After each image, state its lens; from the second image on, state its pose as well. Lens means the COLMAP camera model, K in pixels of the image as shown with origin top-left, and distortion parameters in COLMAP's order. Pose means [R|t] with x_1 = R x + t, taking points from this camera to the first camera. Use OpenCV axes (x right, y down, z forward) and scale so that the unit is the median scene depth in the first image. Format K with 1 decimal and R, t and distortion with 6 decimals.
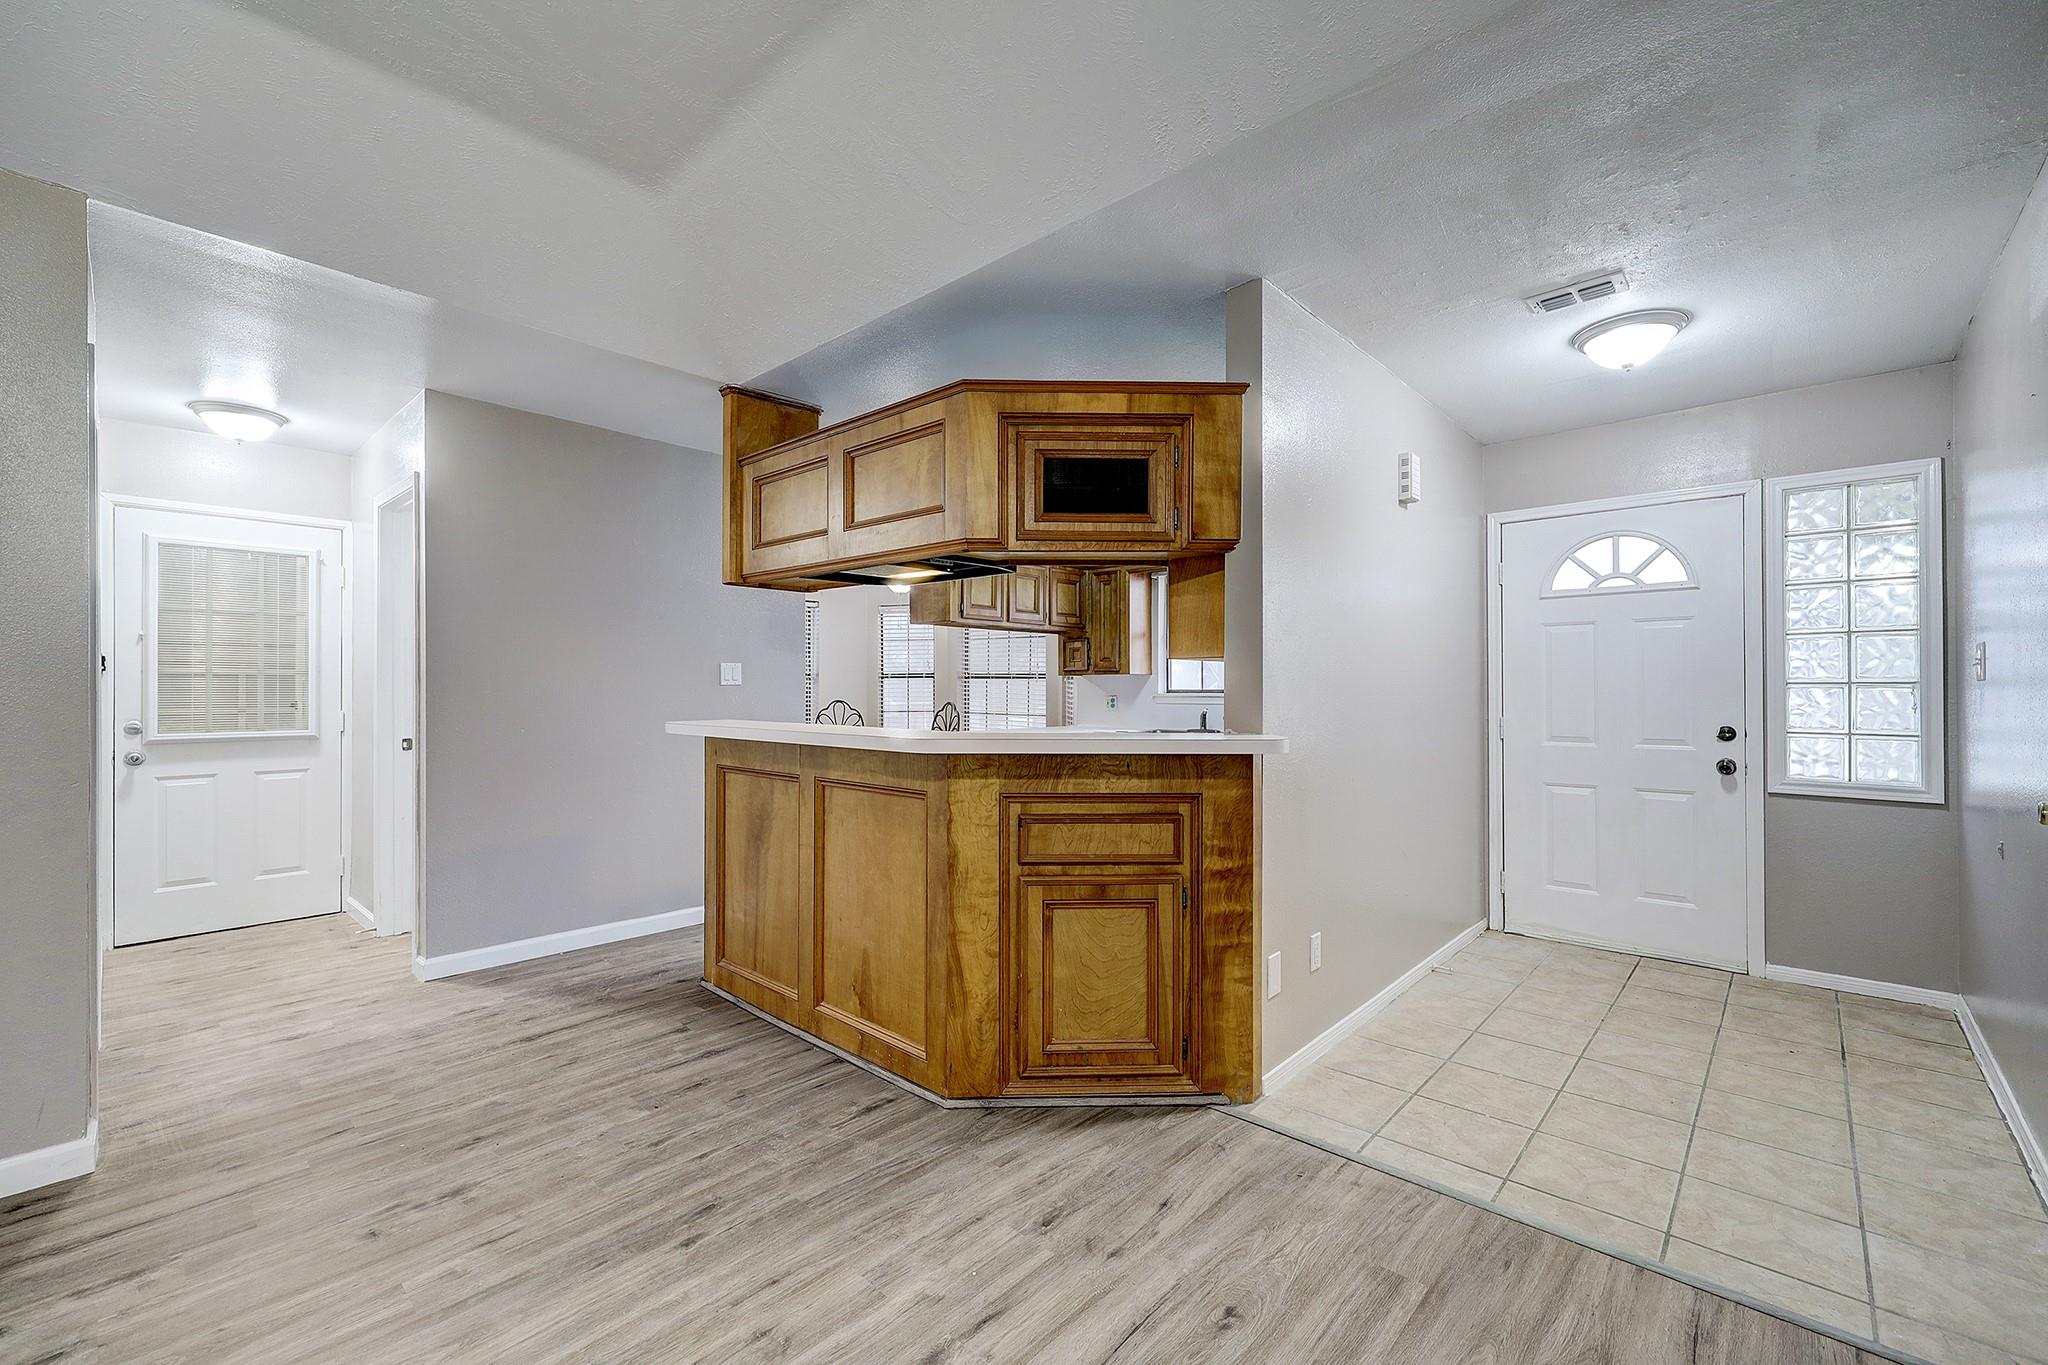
lens RADIAL K [[838.7, 0, 1026.5], [0, 838.7, 685.8], [0, 0, 1]] dist [0.003789, 0.000168]
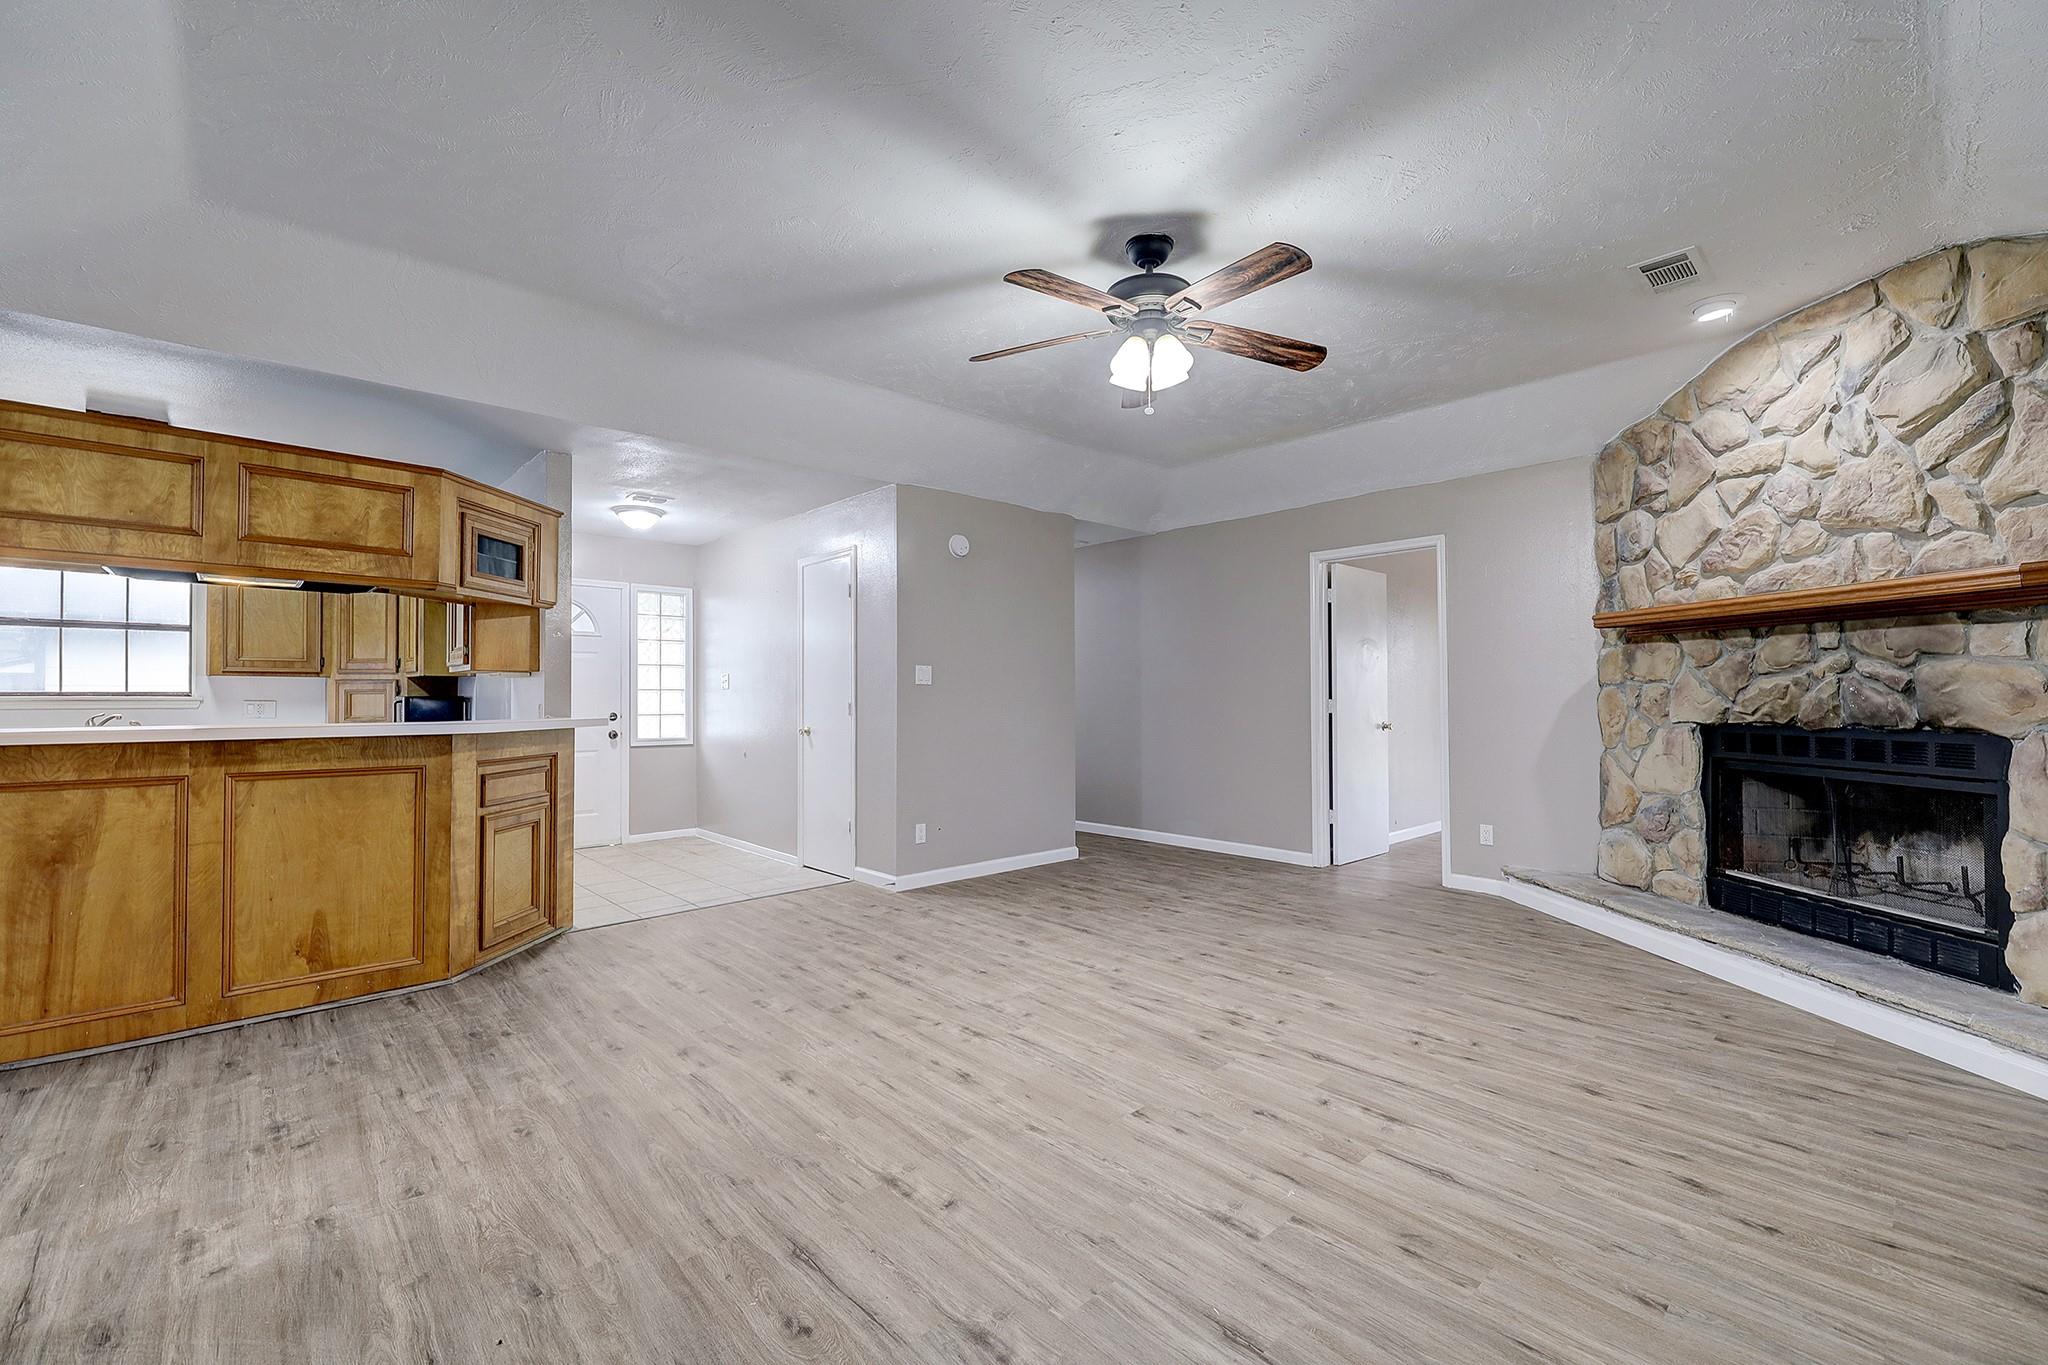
lens RADIAL K [[838.7, 0, 1027.0], [0, 838.7, 687.6], [0, 0, 1]] dist [0.003789, 0.000168]
pose [[0.080088, 0.009186, 0.996745, -1.141131], [-0.004202, 0.999952, -0.008878, 0.006328], [-0.996779, -0.003477, 0.080123, -0.068834]]
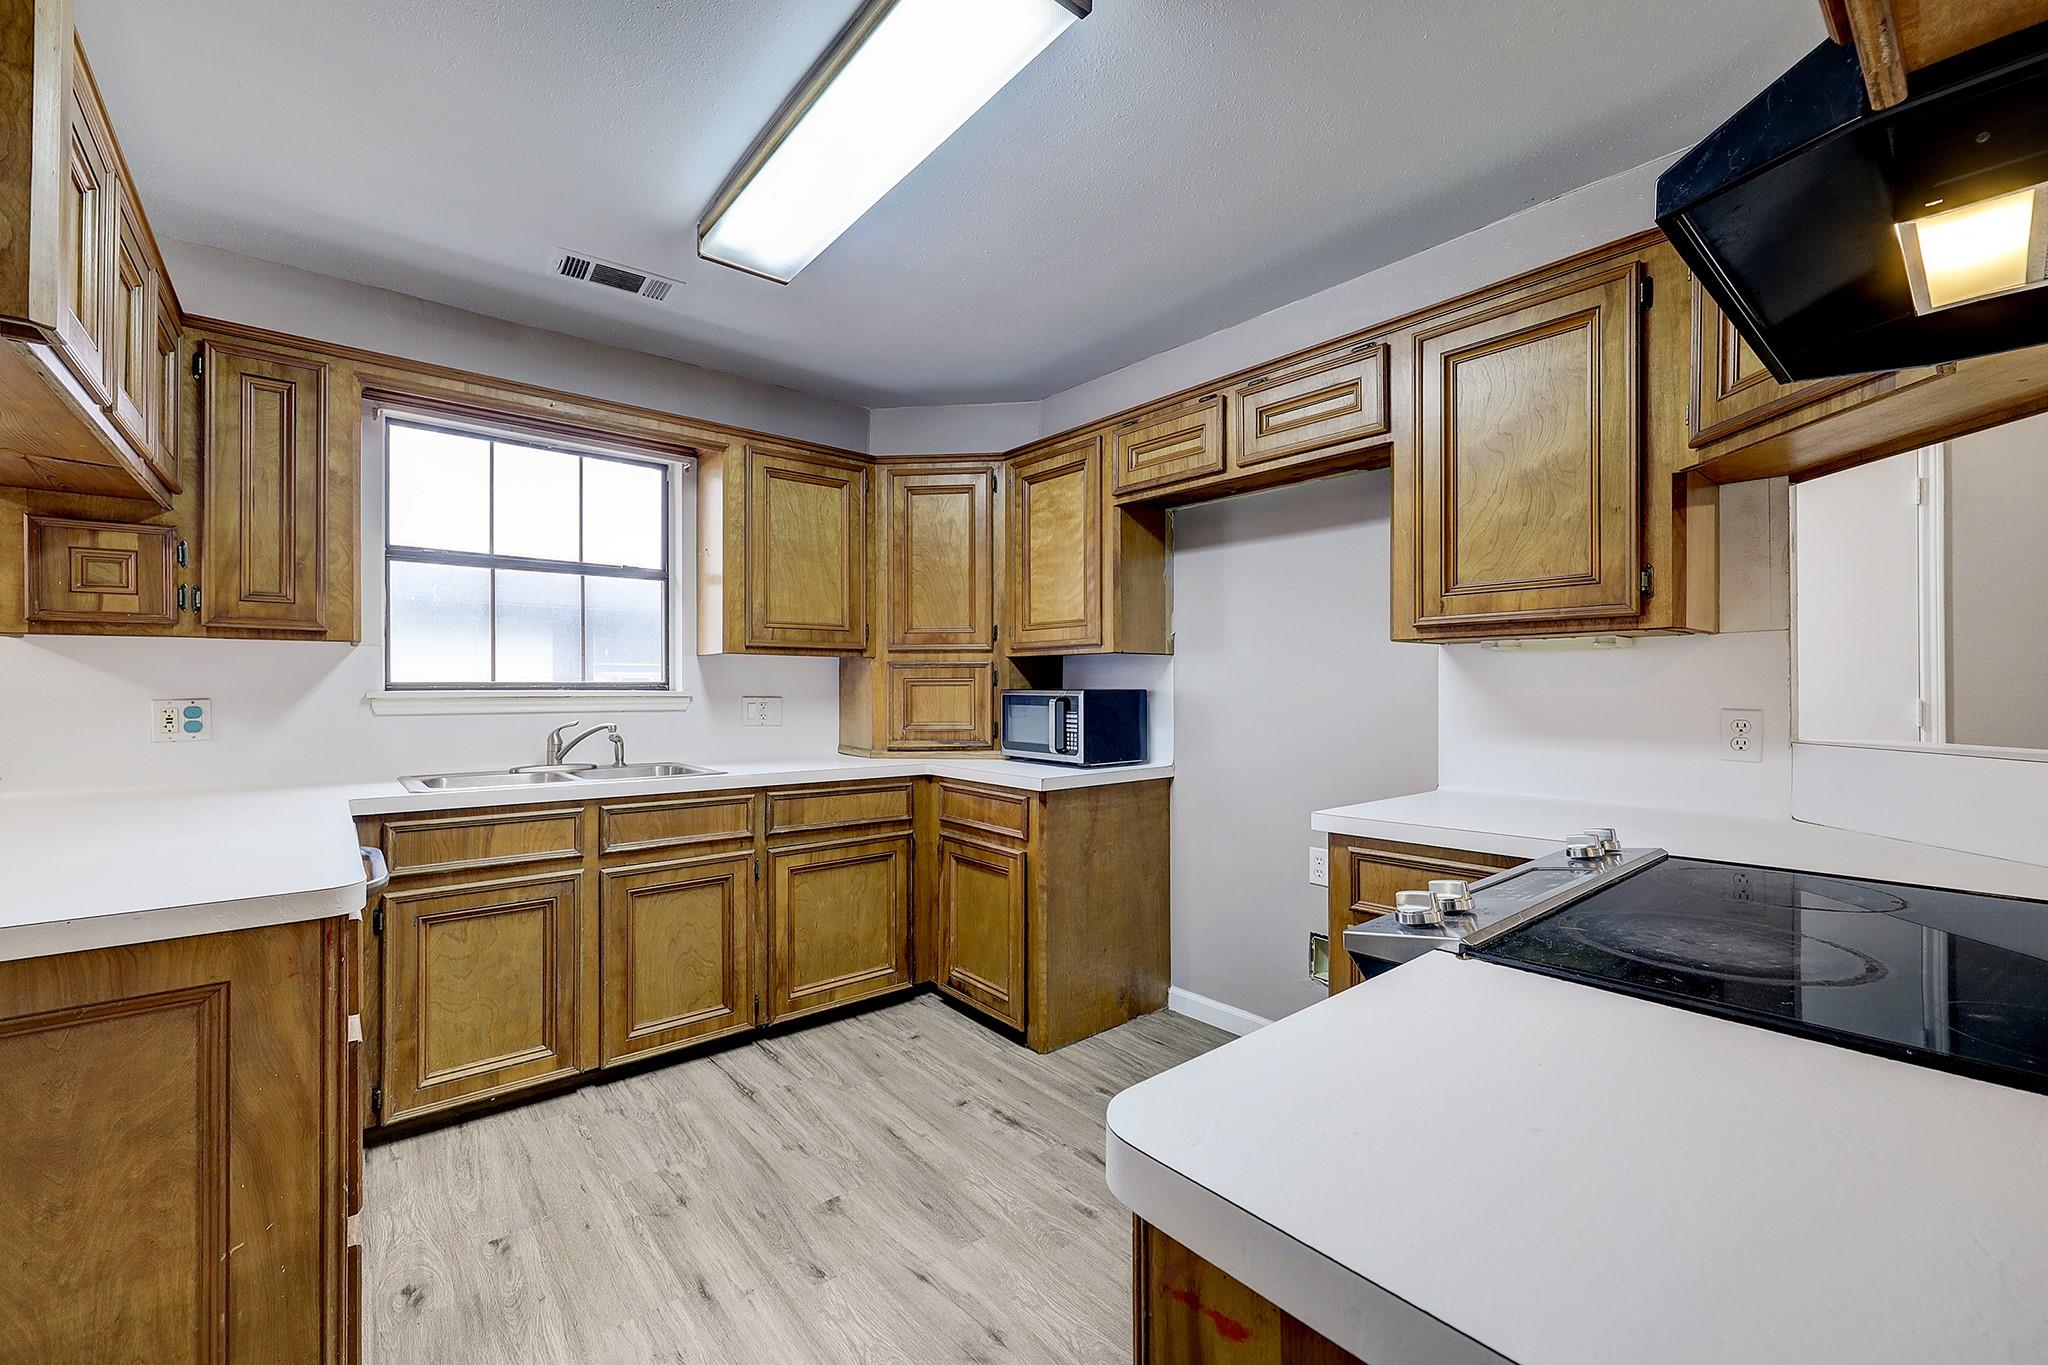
lens RADIAL K [[838.7, 0, 1025.9], [0, 838.7, 682.9], [0, 0, 1]] dist [0.003789, 0.000168]
pose [[0.132334, 0.002404, 0.991202, -0.453615], [-0.006786, 0.999976, -0.001519, 0.005841], [-0.991182, -0.006526, 0.132348, 1.321688]]
